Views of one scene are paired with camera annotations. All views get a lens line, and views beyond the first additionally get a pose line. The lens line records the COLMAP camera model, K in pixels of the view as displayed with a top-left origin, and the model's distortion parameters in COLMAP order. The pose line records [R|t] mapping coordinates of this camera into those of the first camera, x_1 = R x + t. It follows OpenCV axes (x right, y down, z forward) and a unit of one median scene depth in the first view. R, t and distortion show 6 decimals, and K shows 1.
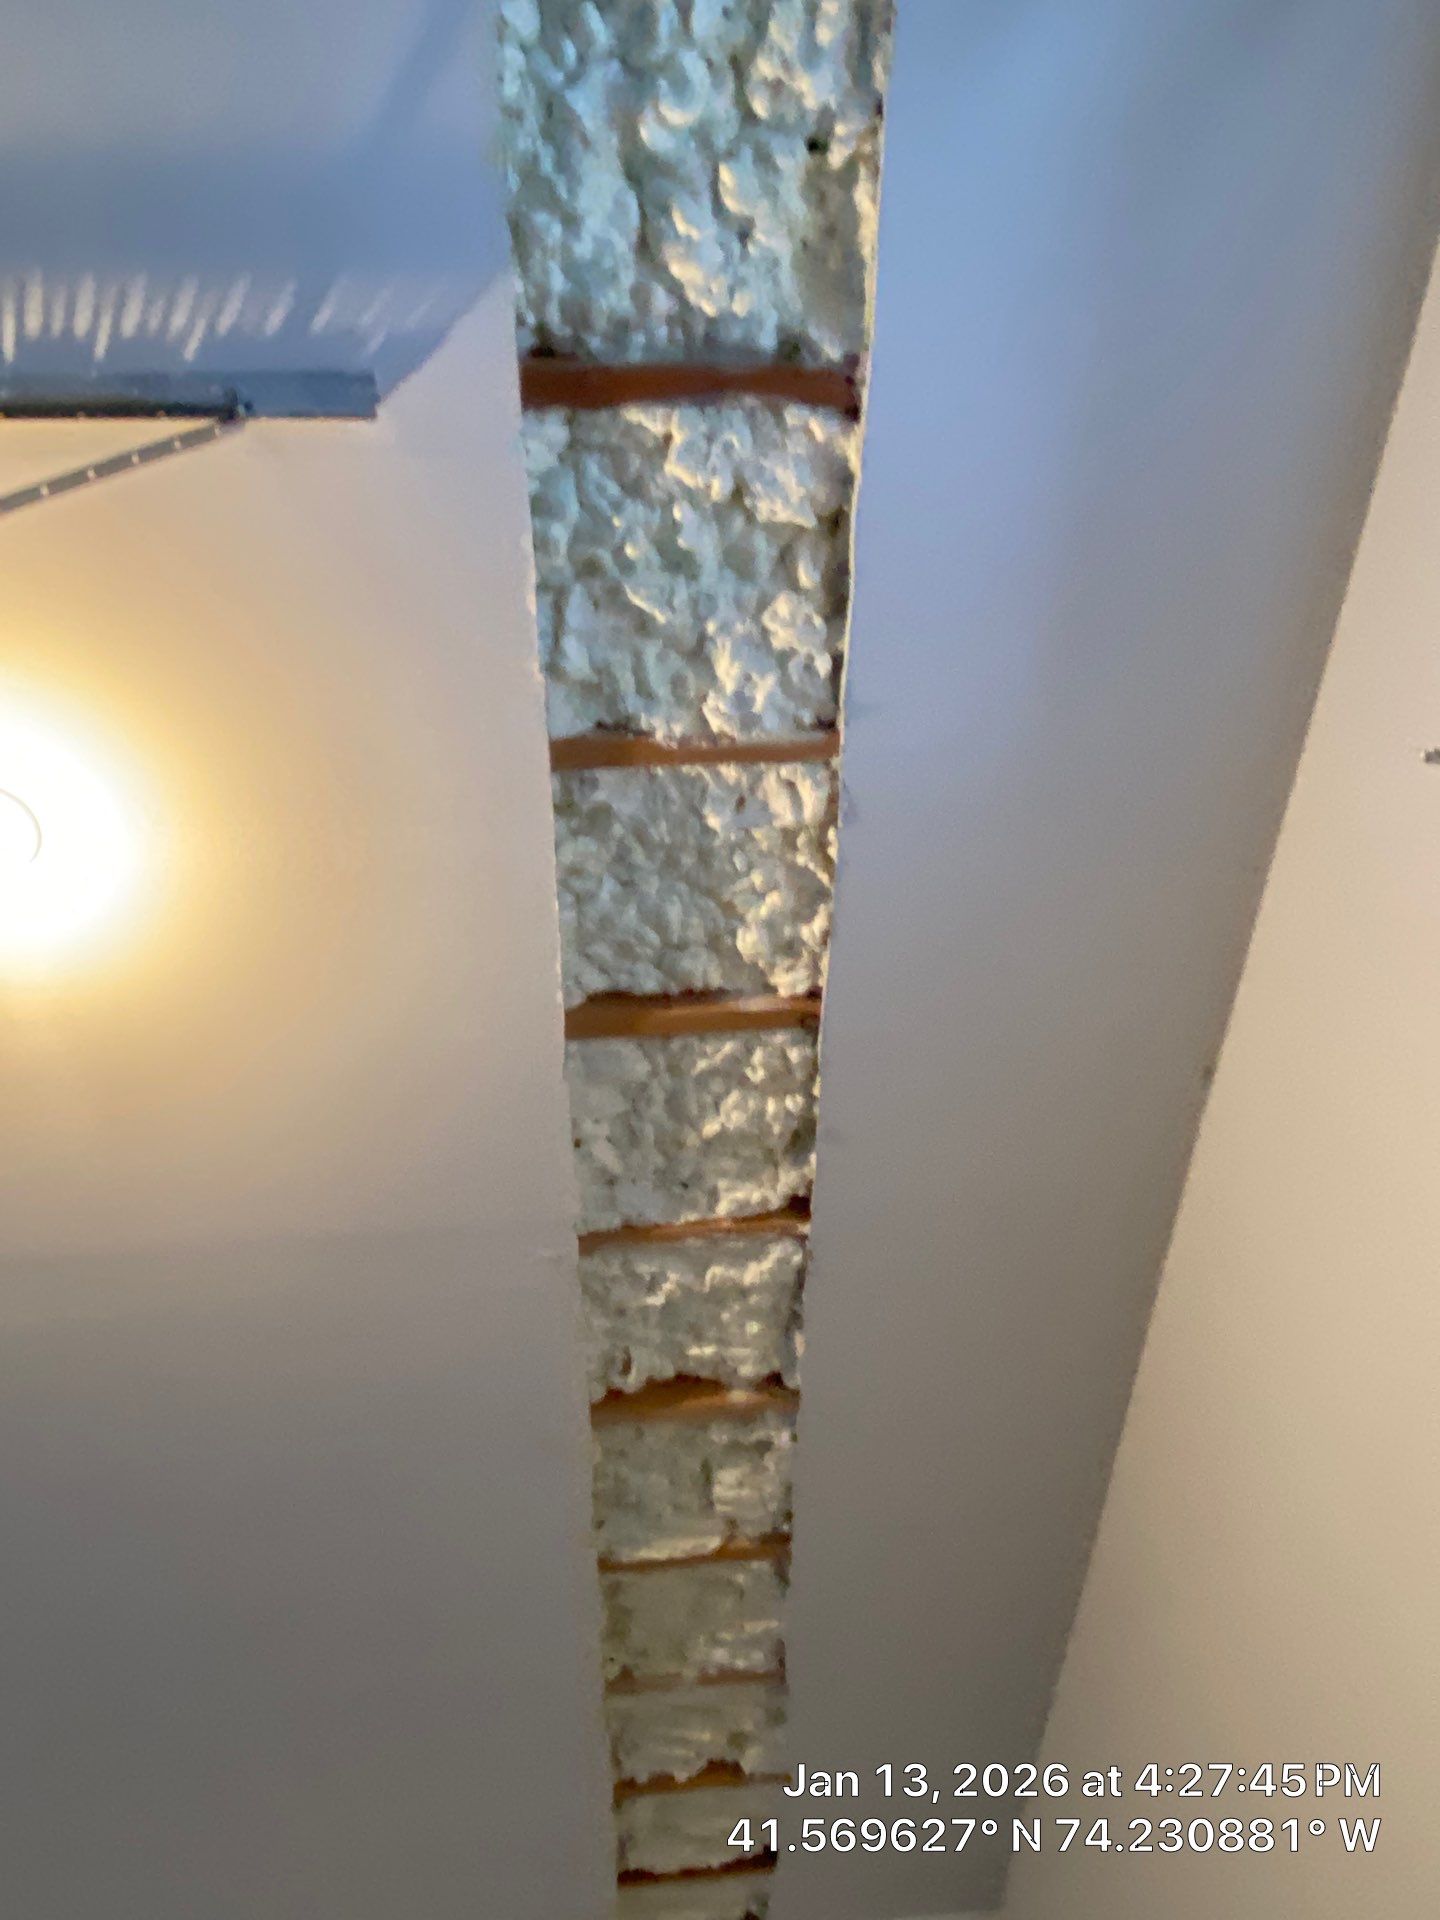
lens RADIAL K [[1348.7, 0, 717.1], [0, 1348.7, 1002.1], [0, 0, 1]] dist [0.067858, -0.094448]
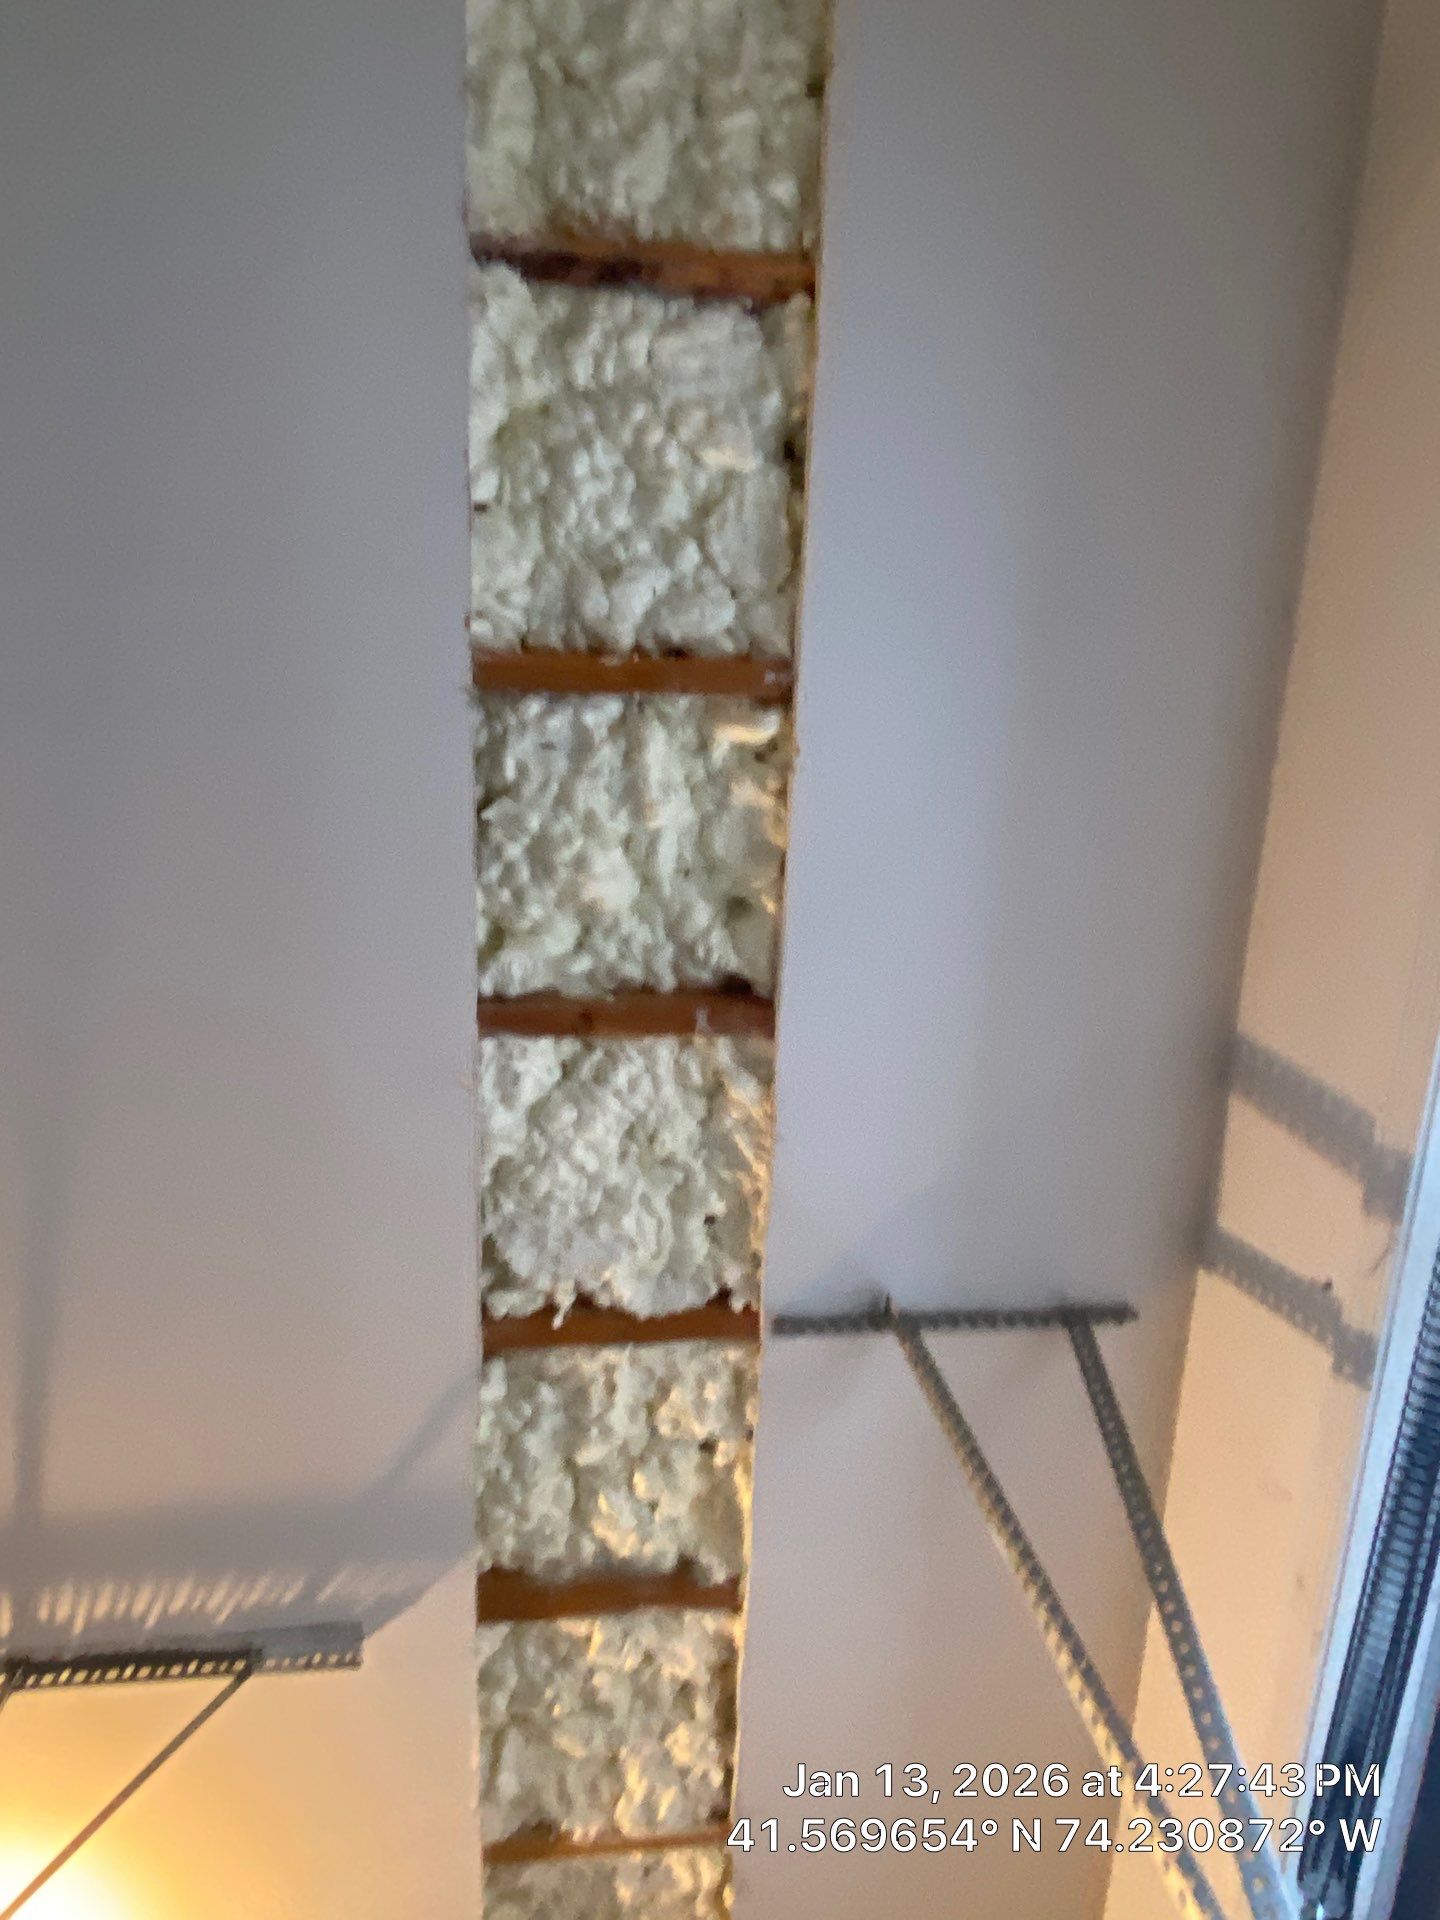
lens RADIAL K [[1348.7, 0, 717.1], [0, 1348.7, 1002.1], [0, 0, 1]] dist [0.067858, -0.094448]
pose [[0.998557, 0.015692, 0.051361, 0.007270], [0.001583, 0.947342, -0.320218, -0.594684], [-0.053682, 0.319837, 0.945950, -0.417108]]
